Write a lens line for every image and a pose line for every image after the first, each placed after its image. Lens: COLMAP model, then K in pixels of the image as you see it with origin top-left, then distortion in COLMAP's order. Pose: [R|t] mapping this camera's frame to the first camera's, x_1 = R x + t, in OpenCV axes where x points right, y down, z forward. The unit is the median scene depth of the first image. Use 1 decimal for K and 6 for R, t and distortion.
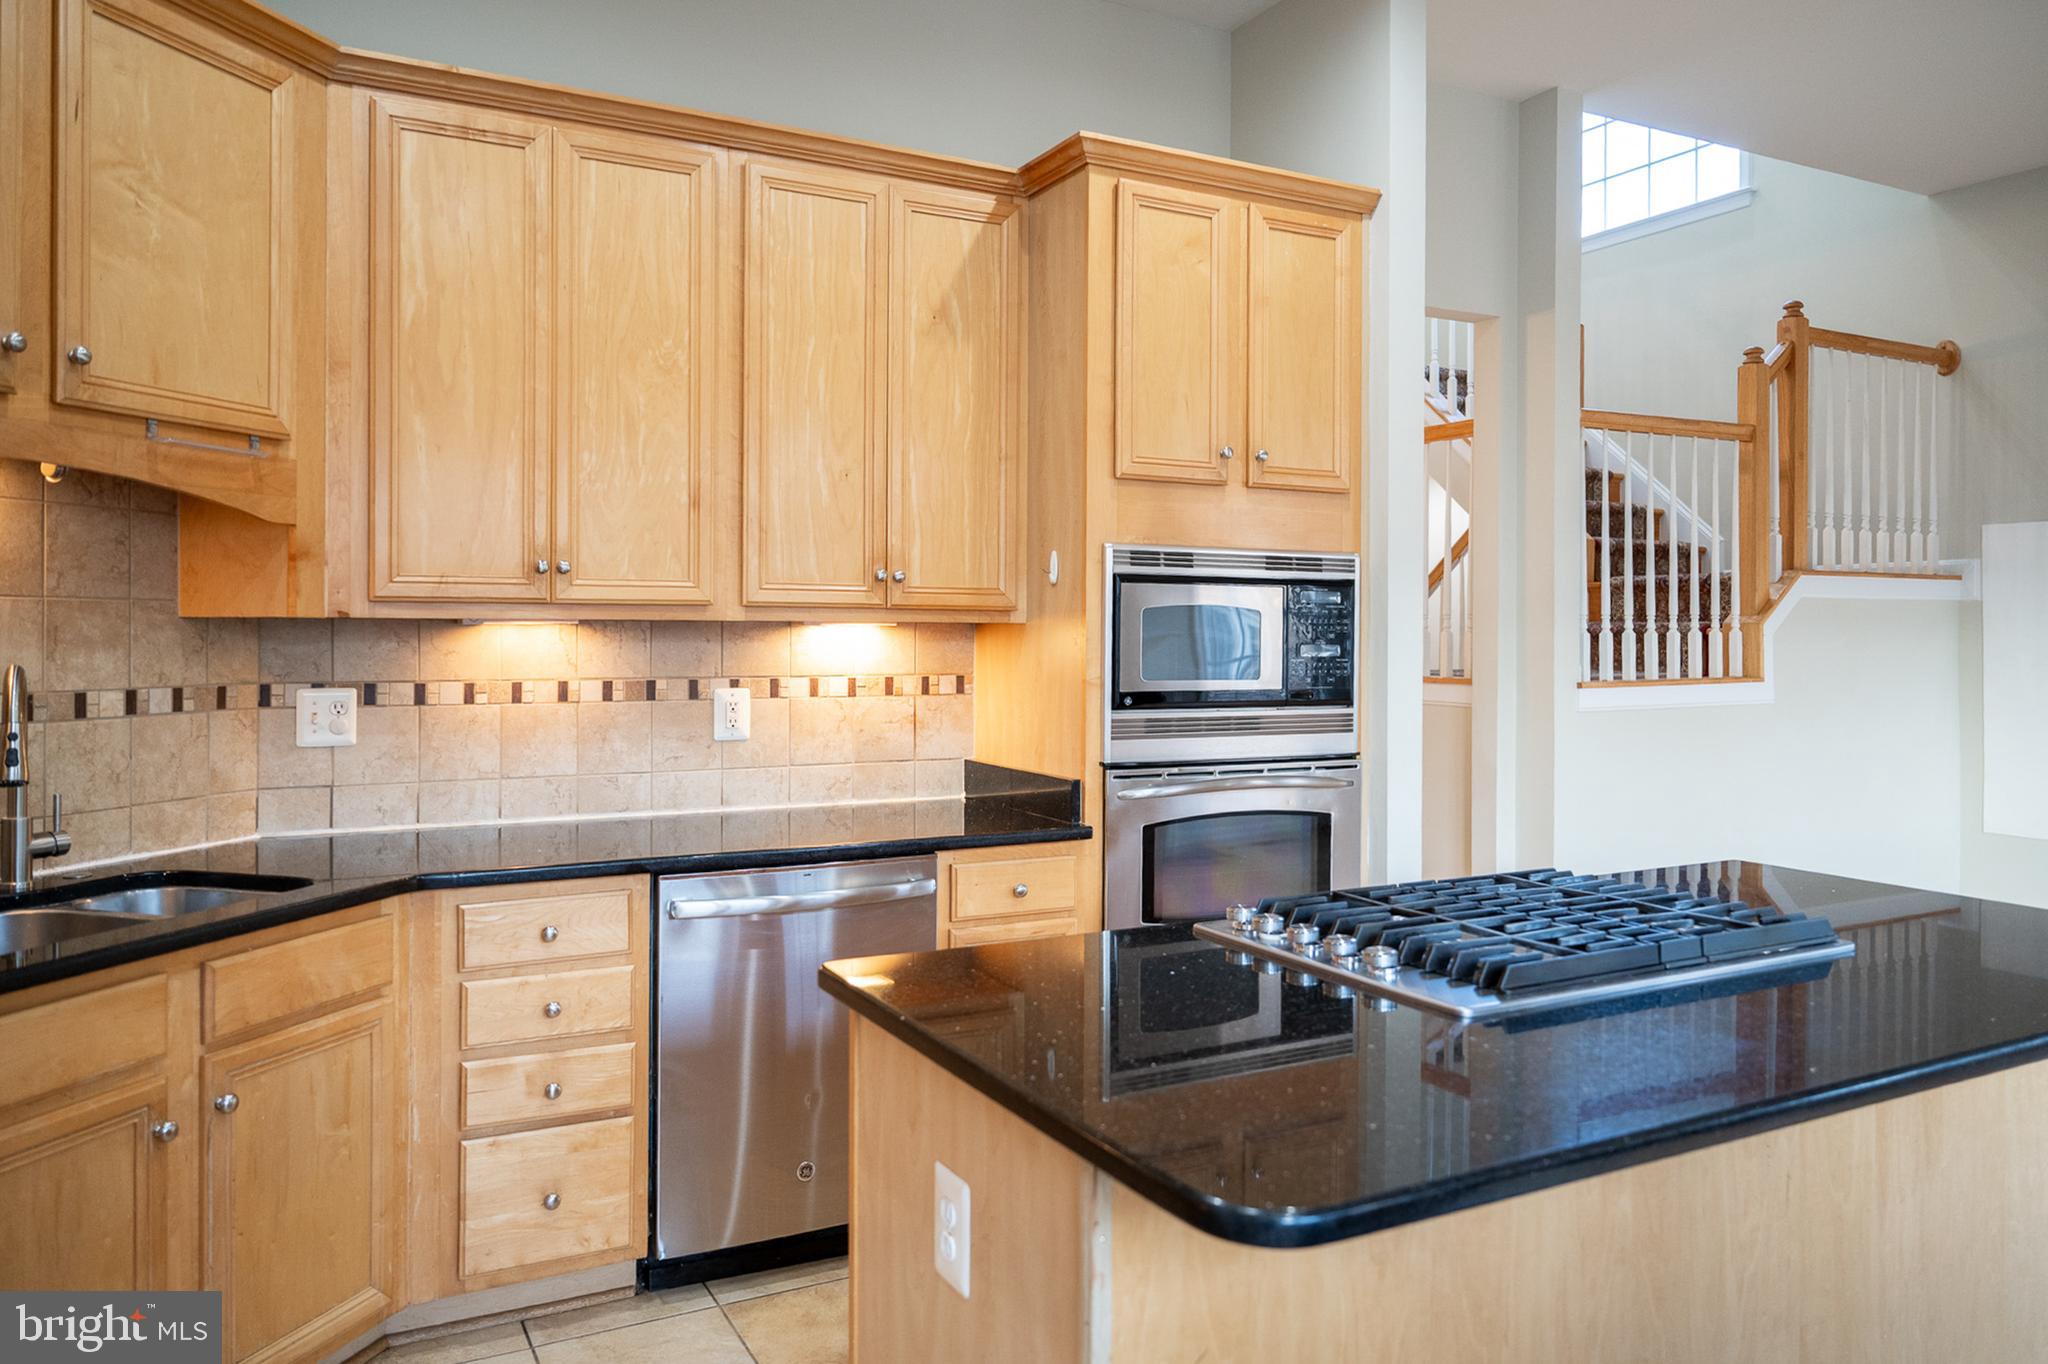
lens RADIAL K [[1424.2, 0, 1023.4], [0, 1424.2, 623.8], [0, 0, 1]] dist [-0.001149, 0.000051]
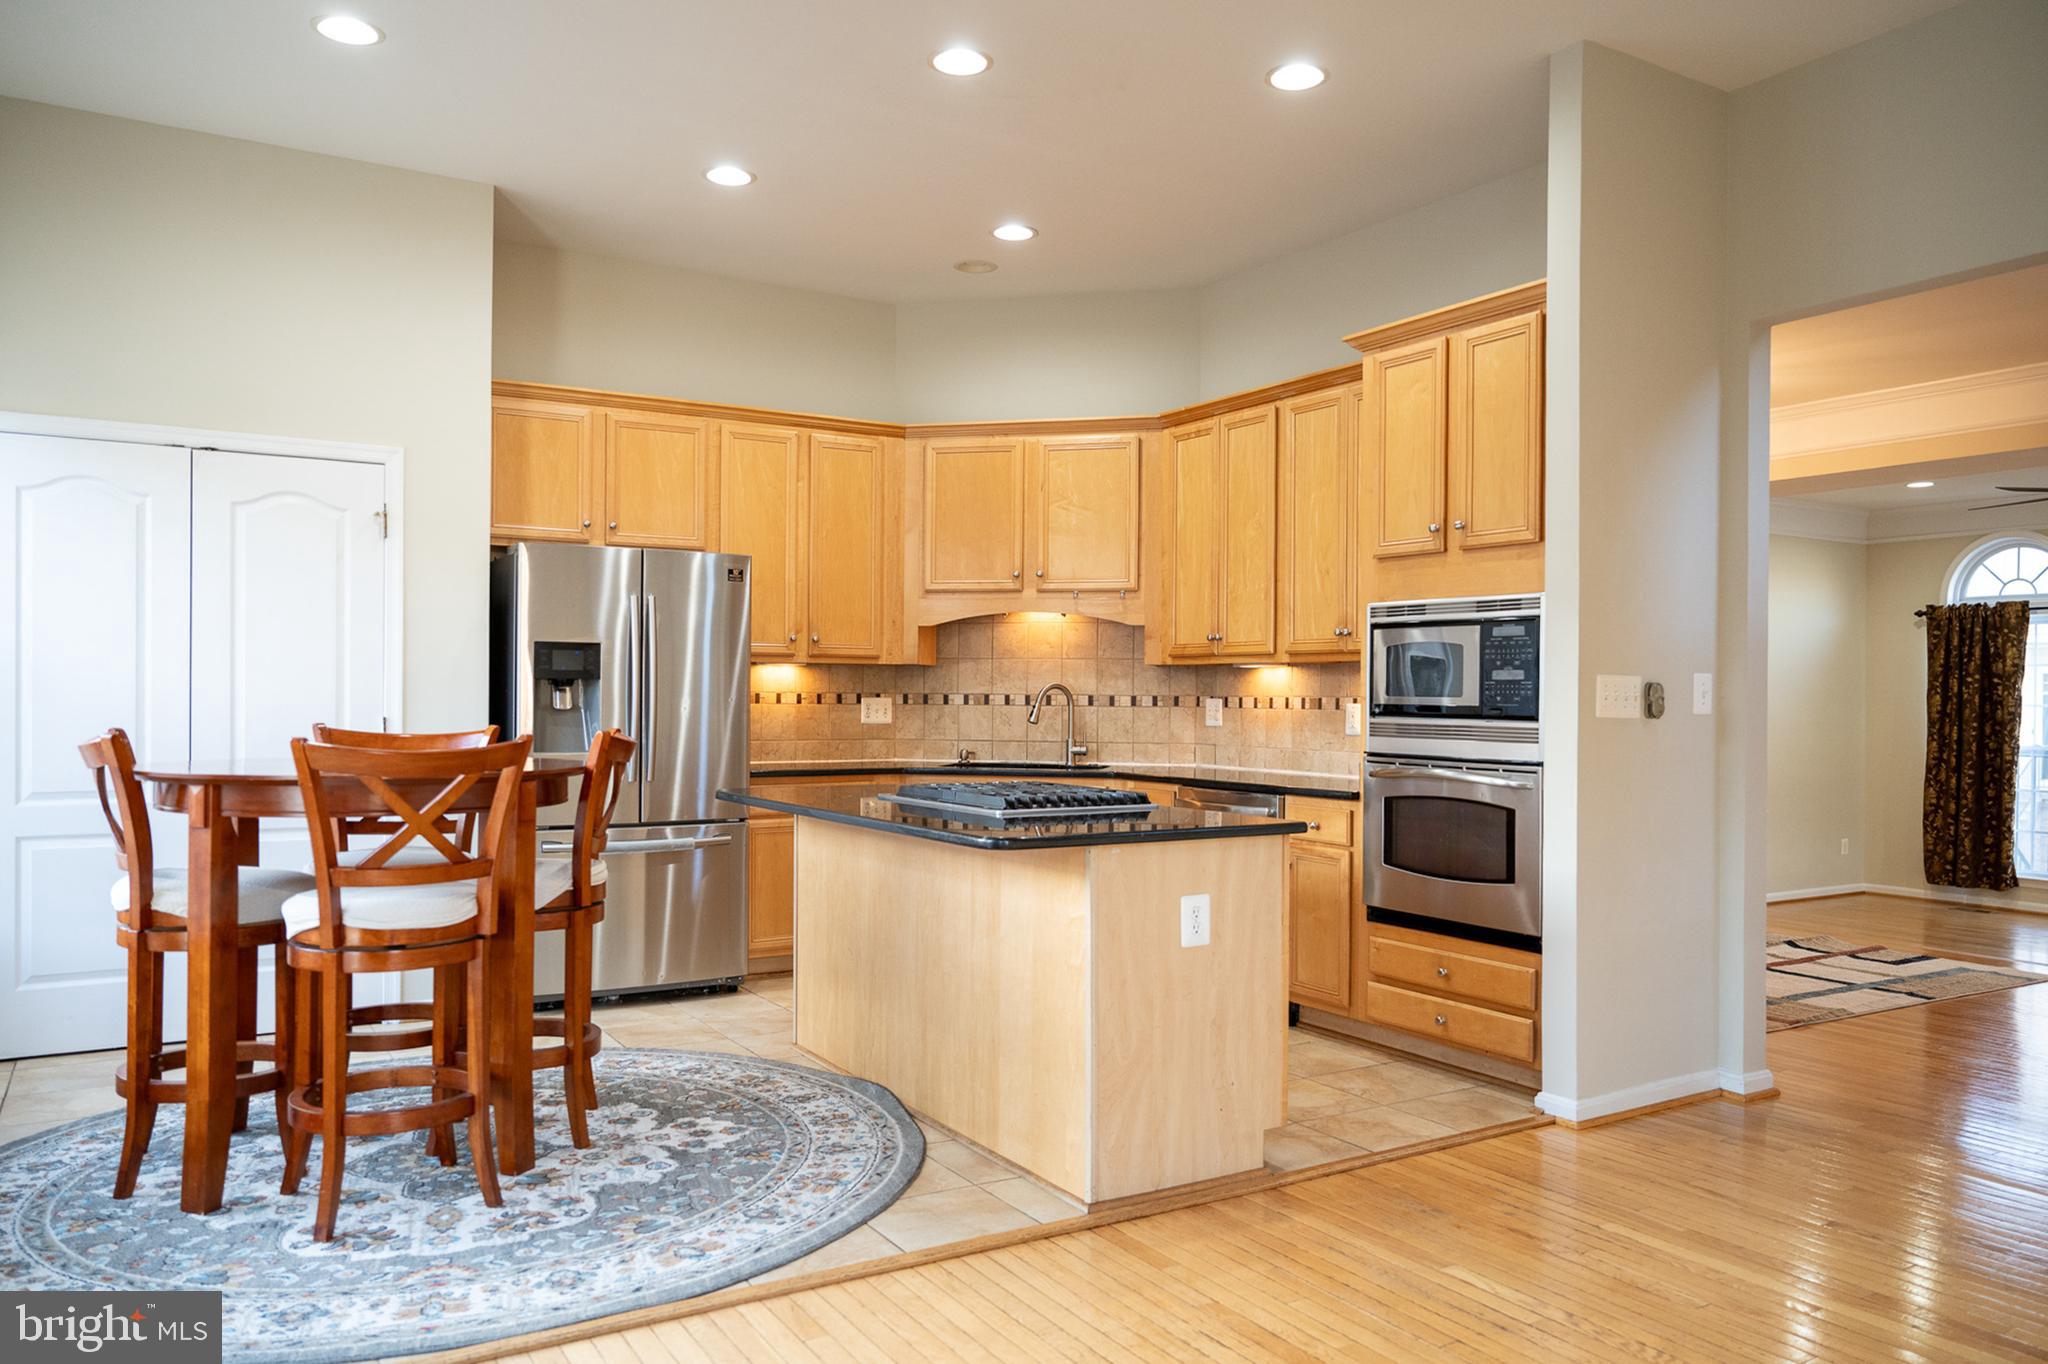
lens RADIAL K [[1462.7, 0, 1024.0], [0, 1462.7, 682.0], [0, 0, 1]] dist [-0.003150, -0.000527]
pose [[0.053367, -0.012622, -0.998495, 1.557971], [-0.003696, 0.999911, -0.012837, 0.046003], [0.998568, 0.004376, 0.053315, 0.560031]]
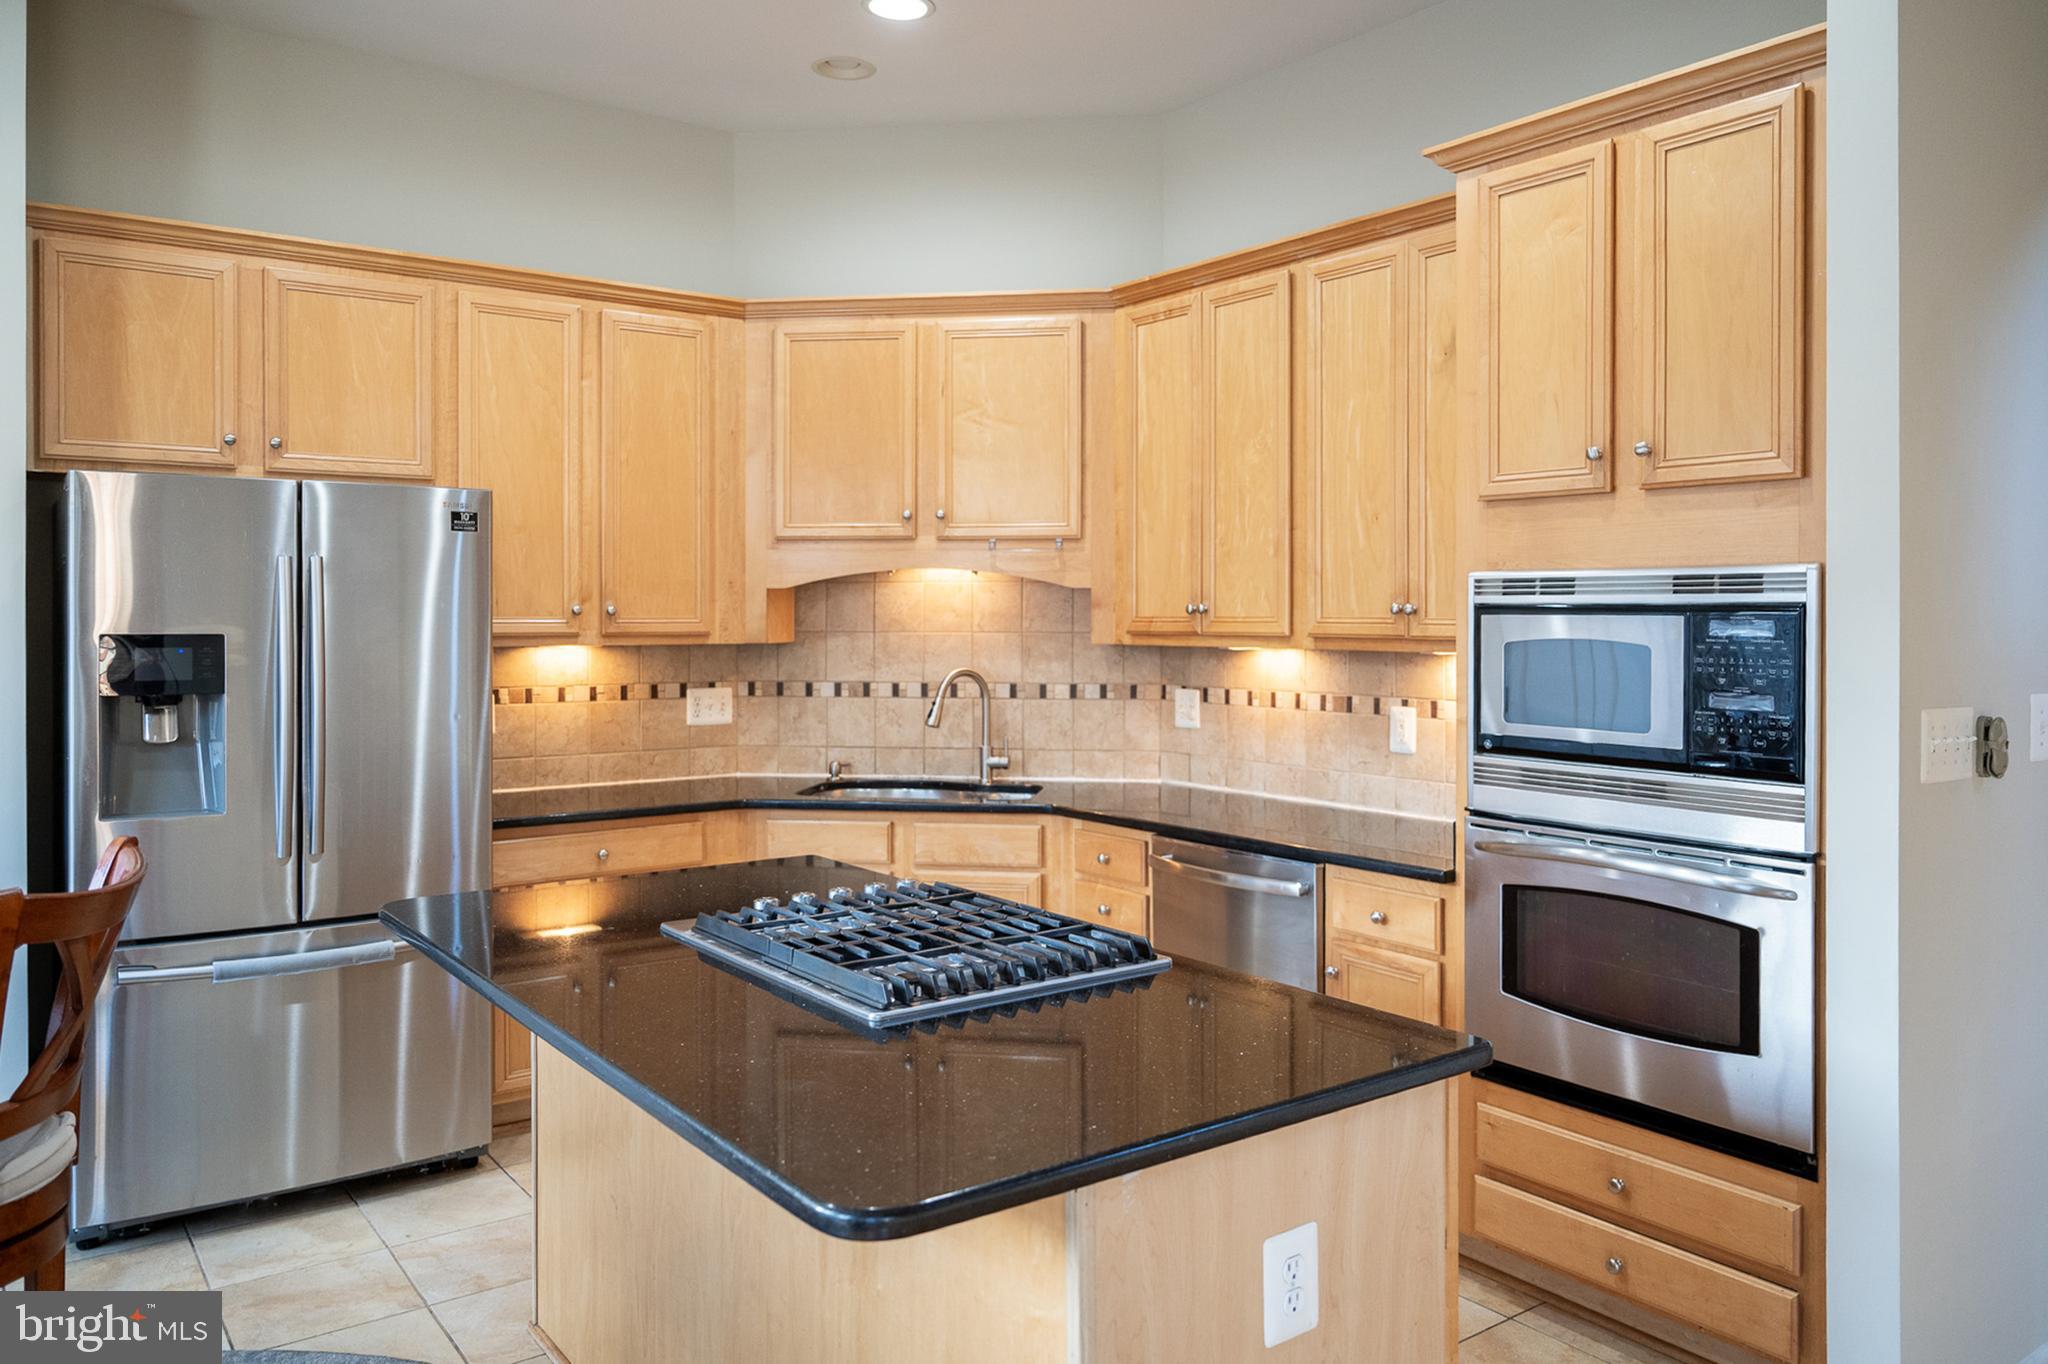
lens RADIAL K [[1470.5, 0, 1078.2], [0, 1470.5, 611.4], [0, 0, 1]] dist [-0.002470, 0.001975]
pose [[0.161818, -0.007075, -0.986795, 0.965027], [0.004680, 0.999969, -0.006402, -0.026293], [0.986810, -0.003582, 0.161846, 0.589671]]
